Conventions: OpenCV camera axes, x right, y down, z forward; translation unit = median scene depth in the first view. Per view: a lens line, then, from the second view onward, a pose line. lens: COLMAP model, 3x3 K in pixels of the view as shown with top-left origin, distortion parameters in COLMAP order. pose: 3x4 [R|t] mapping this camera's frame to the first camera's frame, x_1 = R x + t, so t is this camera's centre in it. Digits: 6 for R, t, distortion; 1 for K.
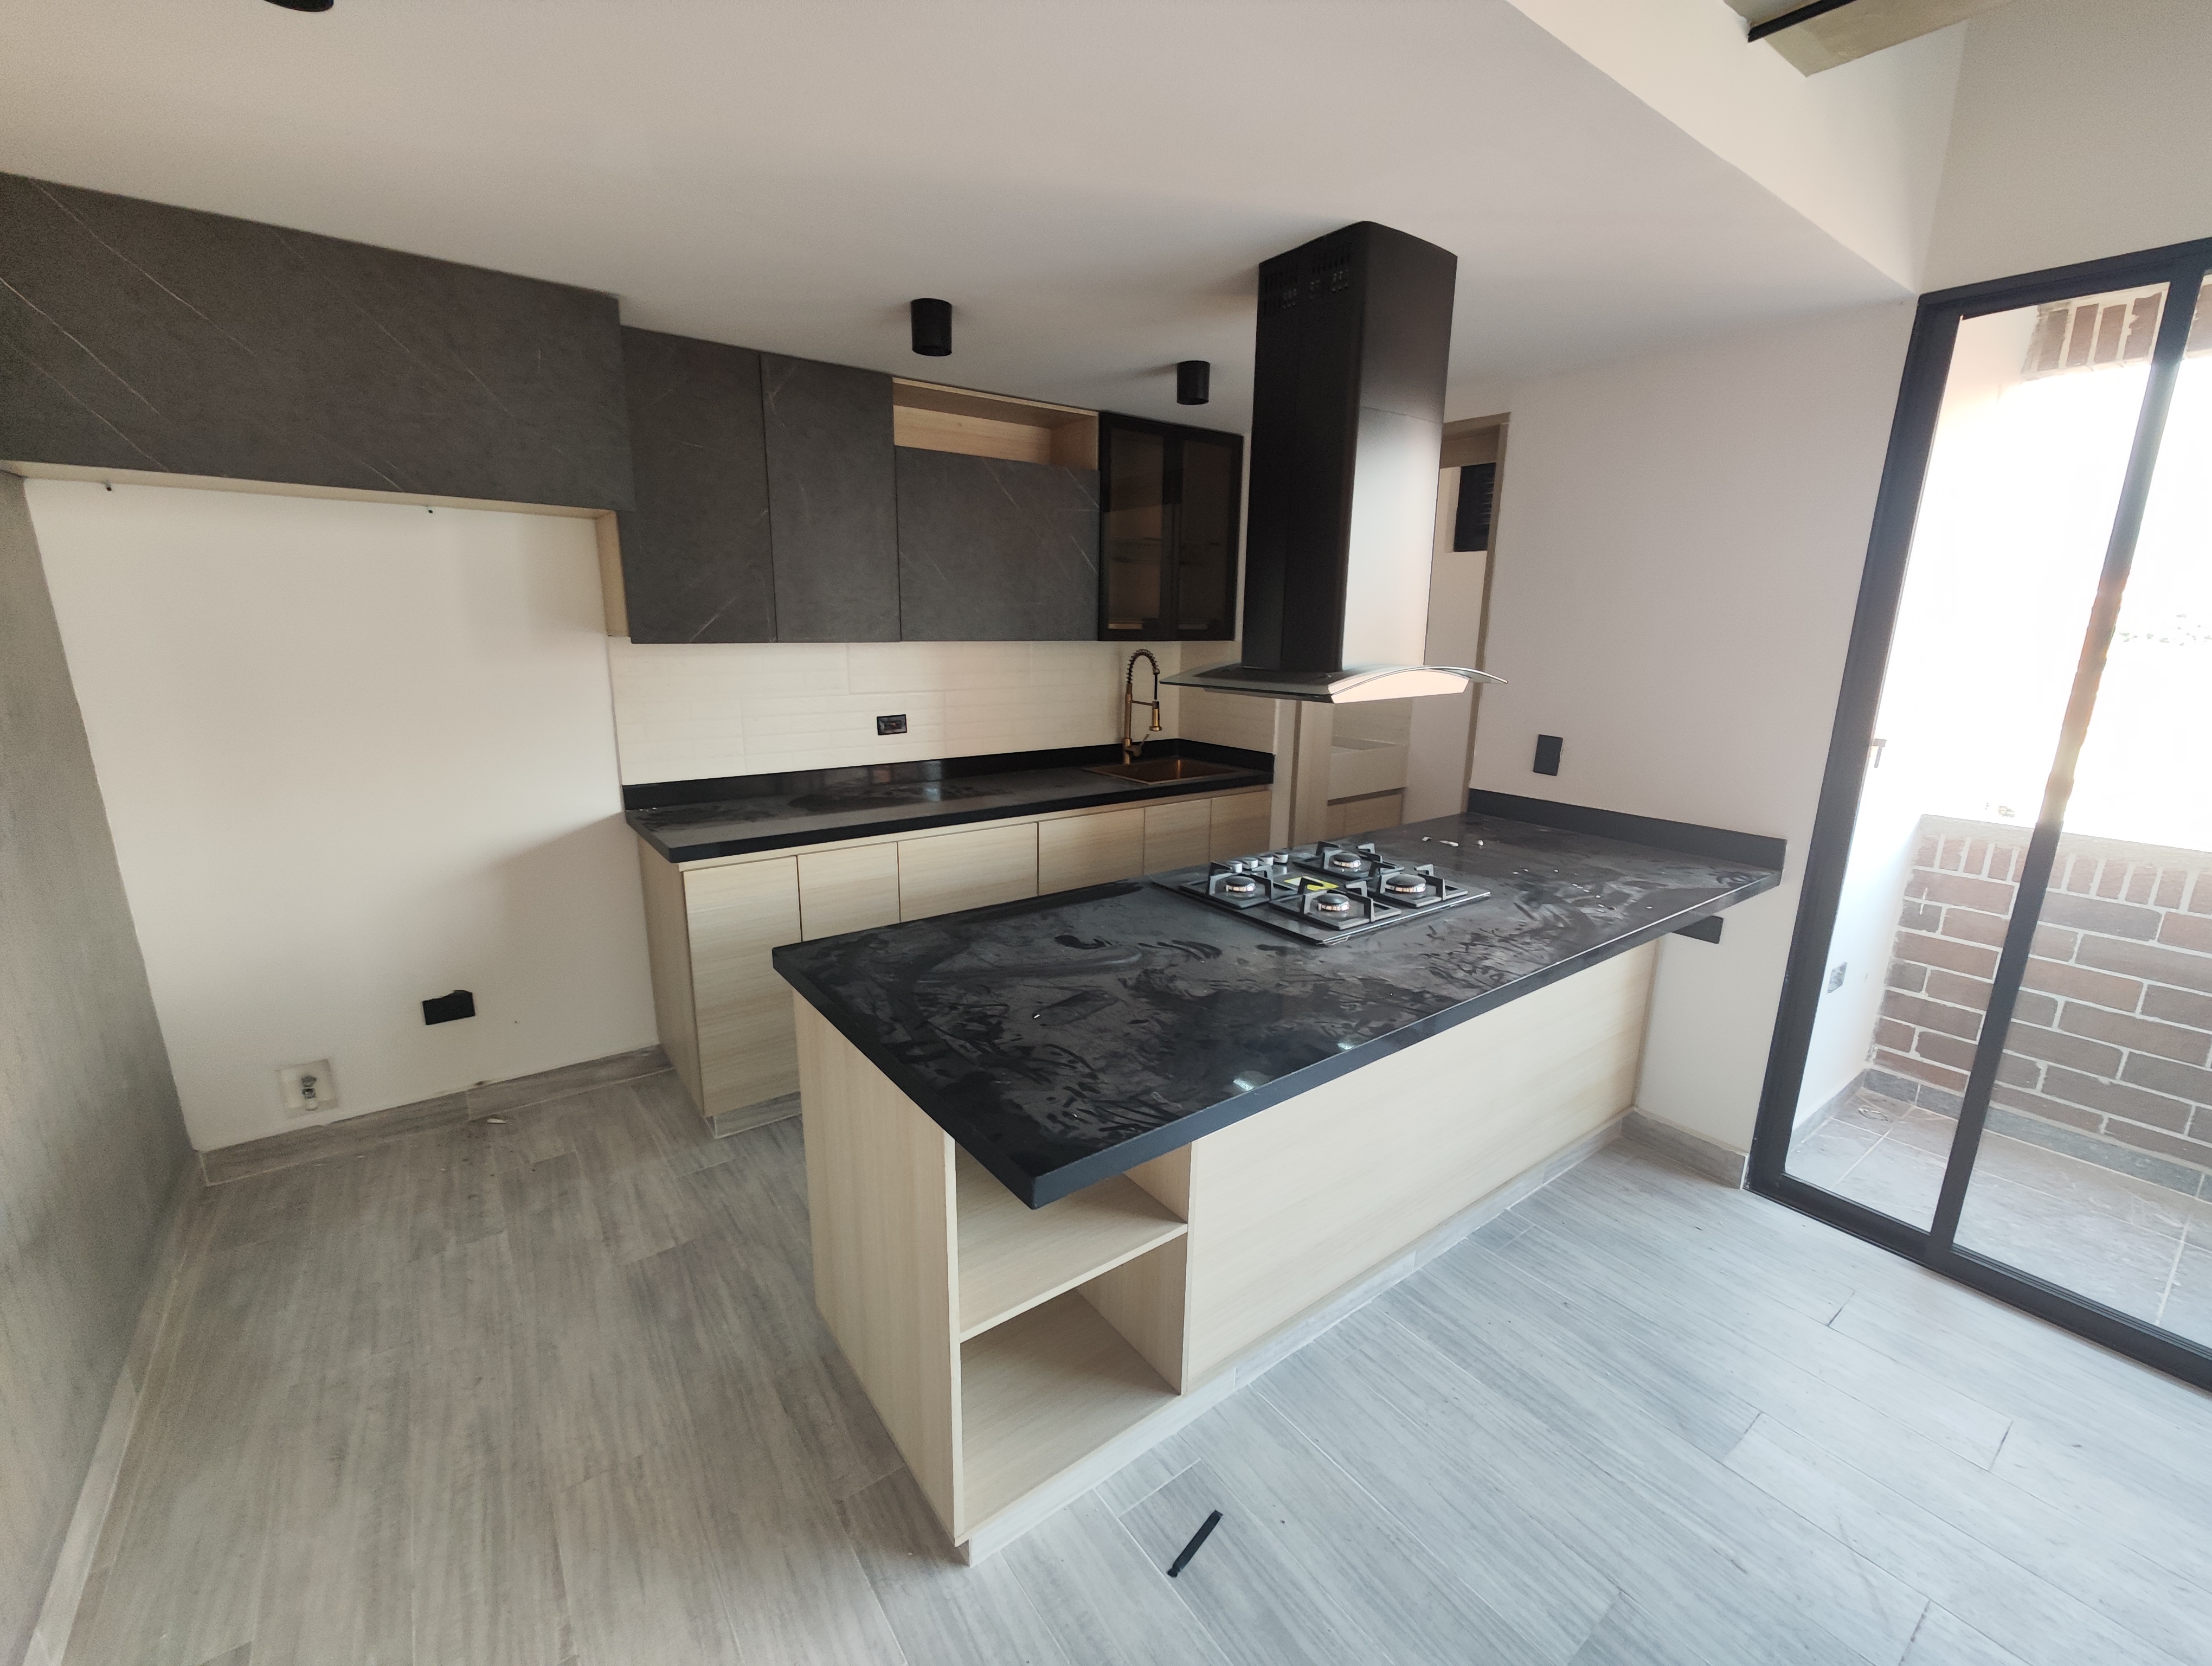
lens RADIAL K [[921.8, 0, 1113.3], [0, 921.8, 844.0], [0, 0, 1]] dist [0.009556, -0.000701]
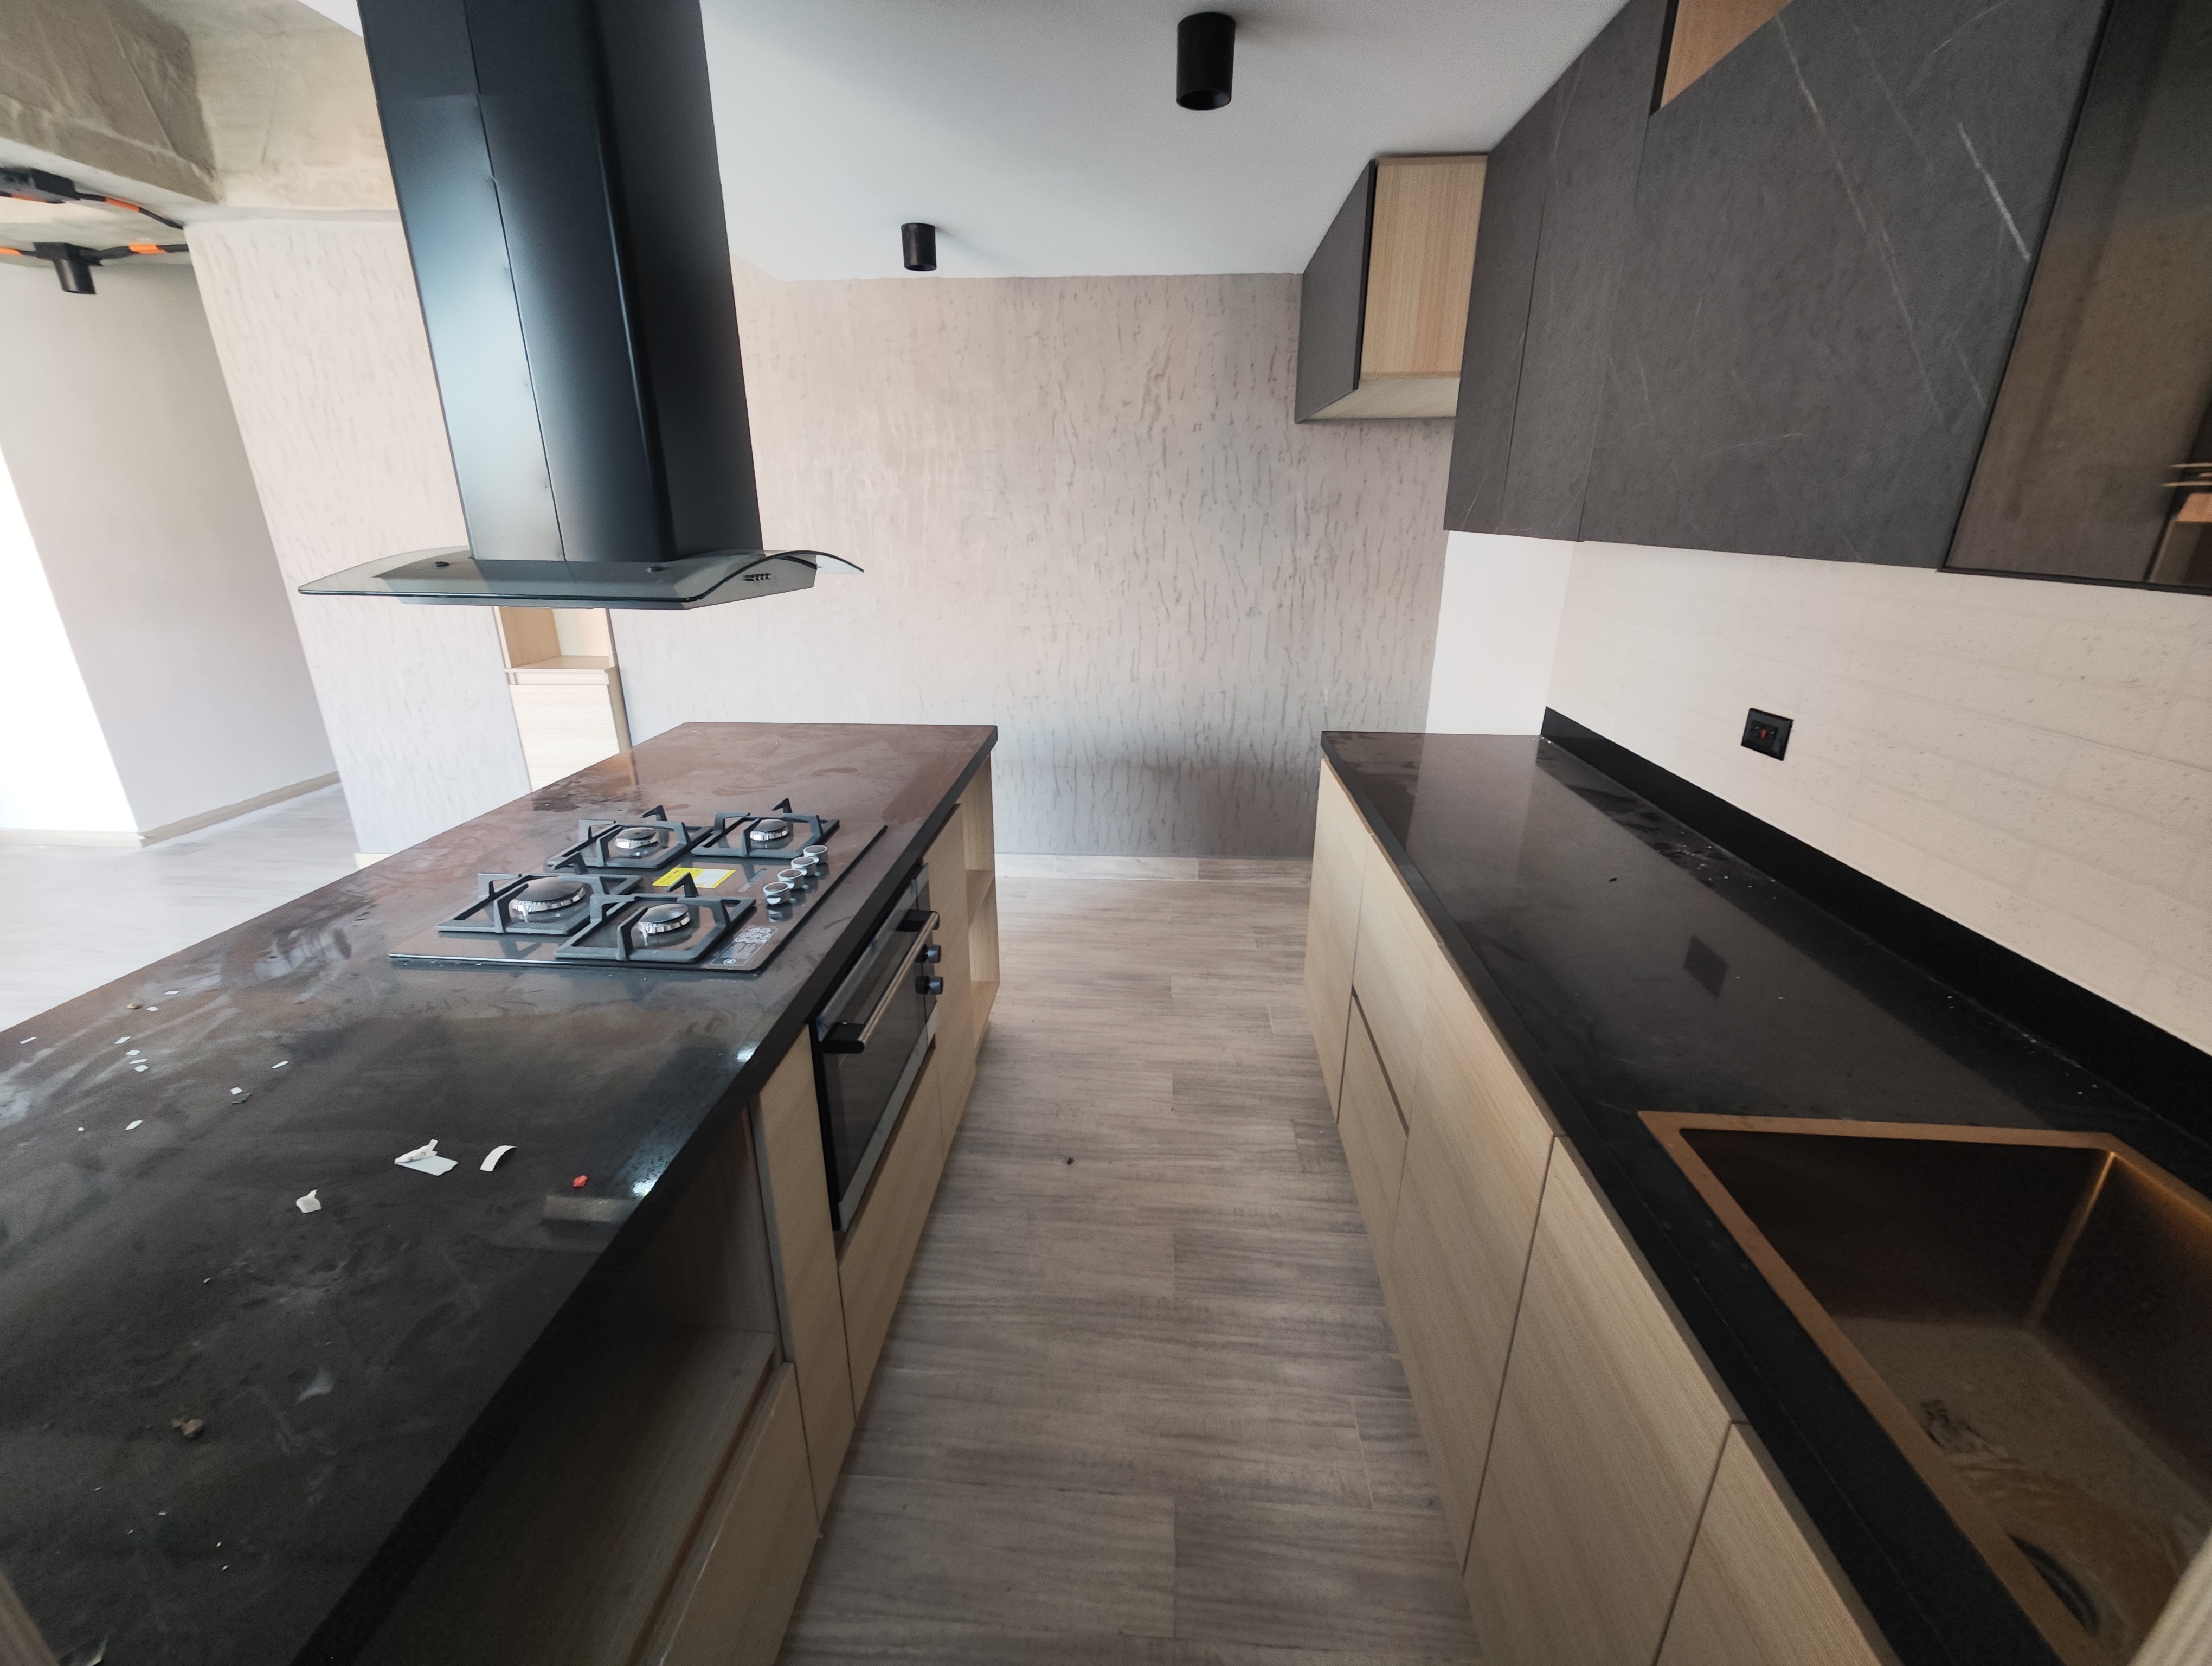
lens RADIAL K [[921.8, 0, 1098.4], [0, 921.8, 834.4], [0, 0, 1]] dist [0.009556, -0.000701]
pose [[-0.659844, 0.234423, -0.713899, 1.101891], [-0.190865, 0.866637, 0.460990, -0.794785], [0.726758, 0.440440, -0.527101, 3.441052]]
